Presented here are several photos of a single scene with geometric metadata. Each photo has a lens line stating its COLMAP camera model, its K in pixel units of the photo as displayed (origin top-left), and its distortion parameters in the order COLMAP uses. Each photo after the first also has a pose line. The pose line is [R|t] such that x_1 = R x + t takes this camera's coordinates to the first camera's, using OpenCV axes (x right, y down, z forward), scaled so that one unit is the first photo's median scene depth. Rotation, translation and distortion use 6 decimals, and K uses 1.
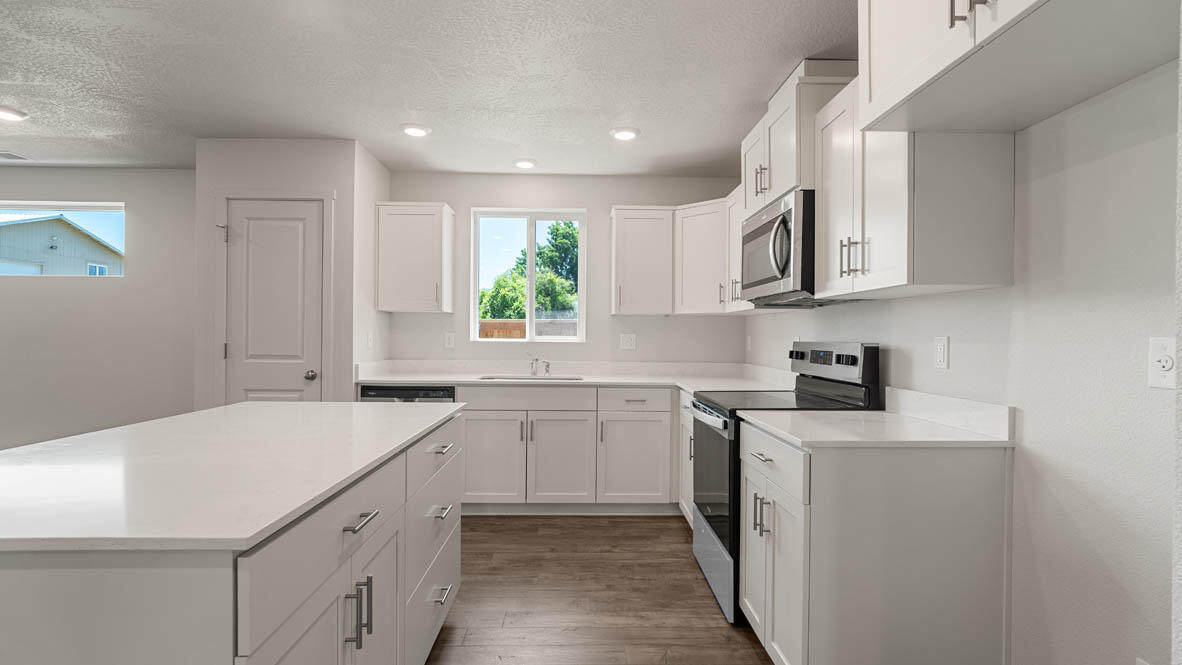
lens RADIAL K [[557.3, 0, 591.1], [0, 557.3, 338.5], [0, 0, 1]] dist [-0.025514, 0.013775]
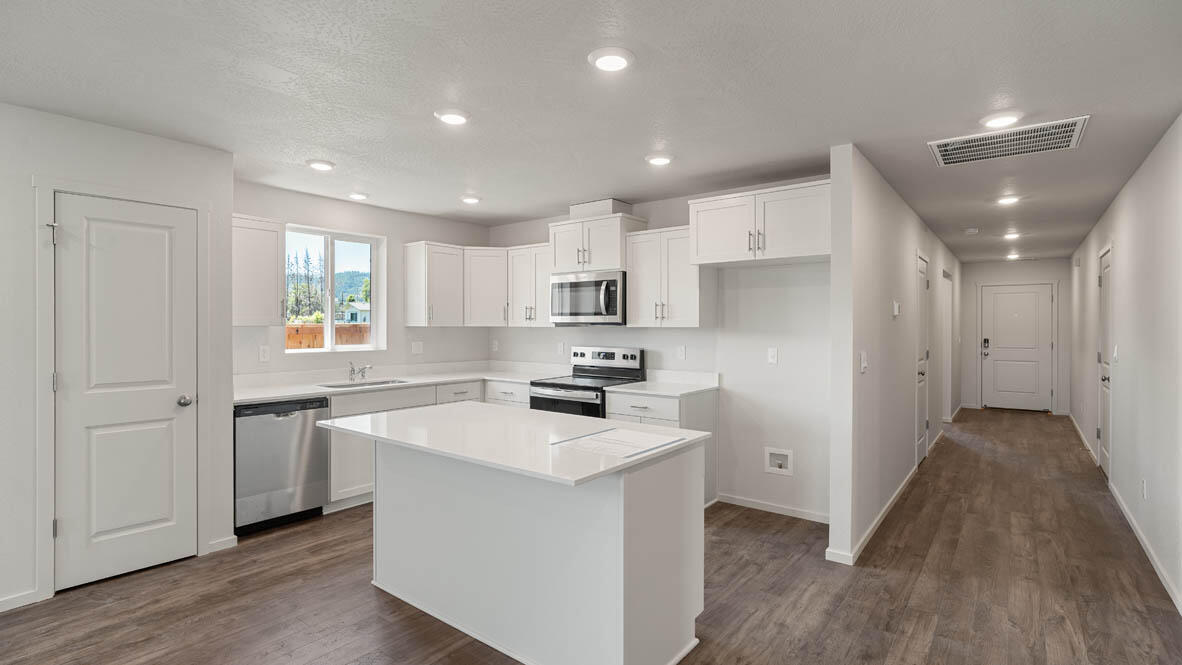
lens RADIAL K [[553.7, 0, 589.2], [0, 553.7, 325.8], [0, 0, 1]] dist [-0.010906, -0.000164]
pose [[0.634466, -0.008512, 0.772904, -0.776669], [0.007466, 0.999960, 0.004884, -0.055991], [-0.772915, 0.002672, 0.634504, -0.092850]]
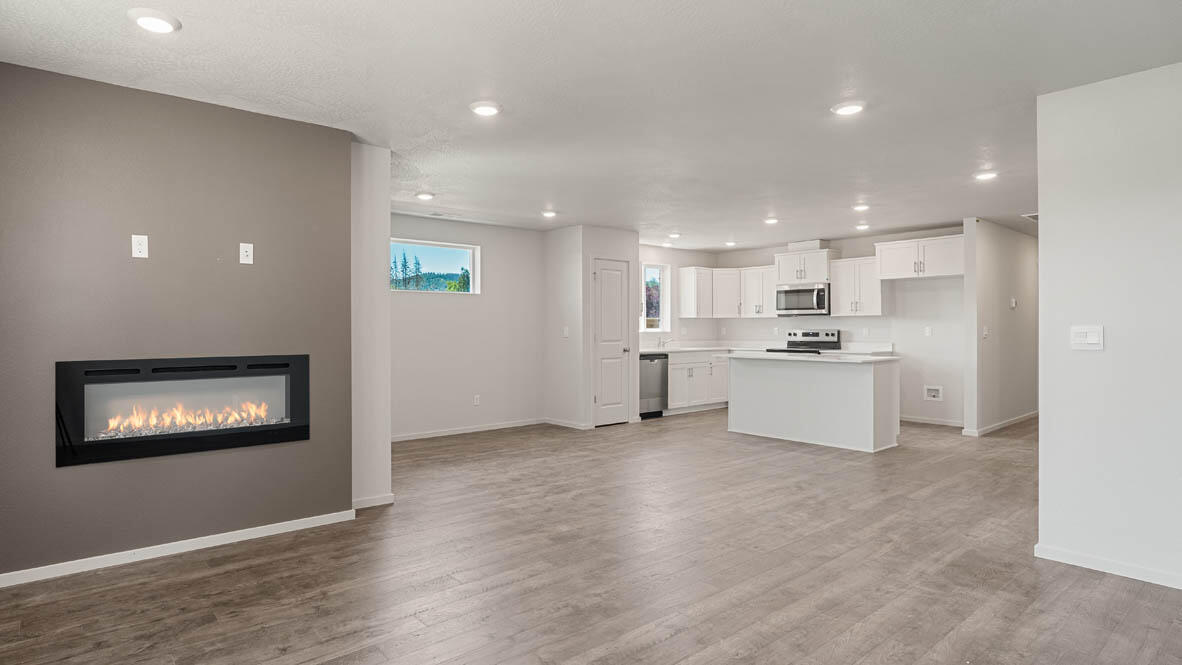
lens RADIAL K [[604.7, 0, 531.8], [0, 604.7, 326.0], [0, 0, 1]] dist [-0.014810, -0.000260]
pose [[0.803573, -0.010087, 0.595121, -2.054252], [0.012975, 0.999916, -0.000572, -0.022189], [-0.595065, 0.008181, 0.803636, -0.536315]]
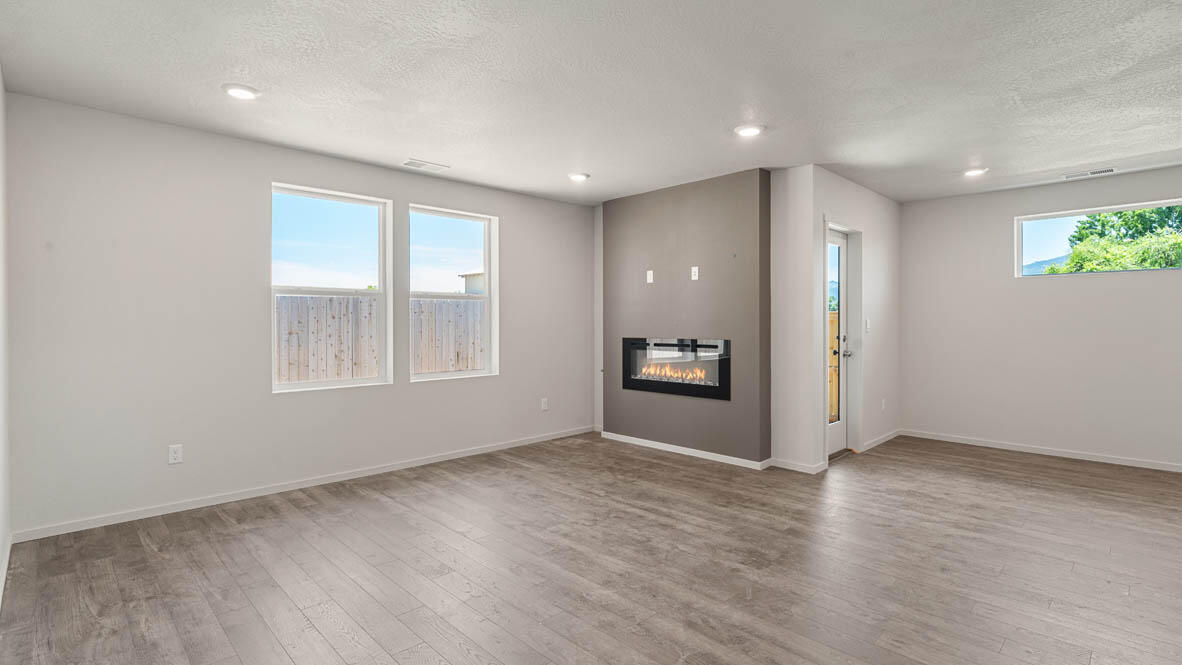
lens RADIAL K [[553.7, 0, 589.2], [0, 553.7, 325.8], [0, 0, 1]] dist [-0.010906, -0.000164]
pose [[0.689862, -0.004459, -0.723927, -1.046693], [0.004388, 0.999988, -0.001978, -0.009104], [0.723927, -0.001812, 0.689874, -0.624655]]
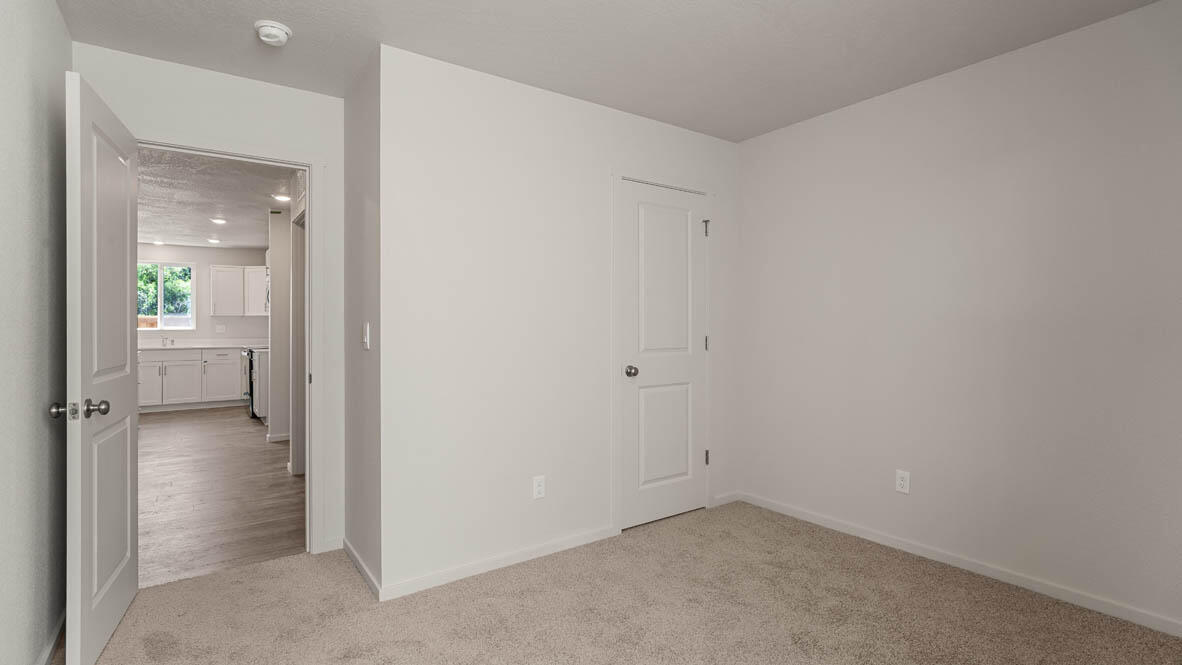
lens RADIAL K [[553.7, 0, 589.2], [0, 553.7, 325.8], [0, 0, 1]] dist [-0.010906, -0.000164]
pose [[0.825706, -0.010912, 0.563995, 0.051314], [0.010437, 0.999937, 0.004067, 0.000894], [-0.564004, 0.002528, 0.825768, -1.743603]]
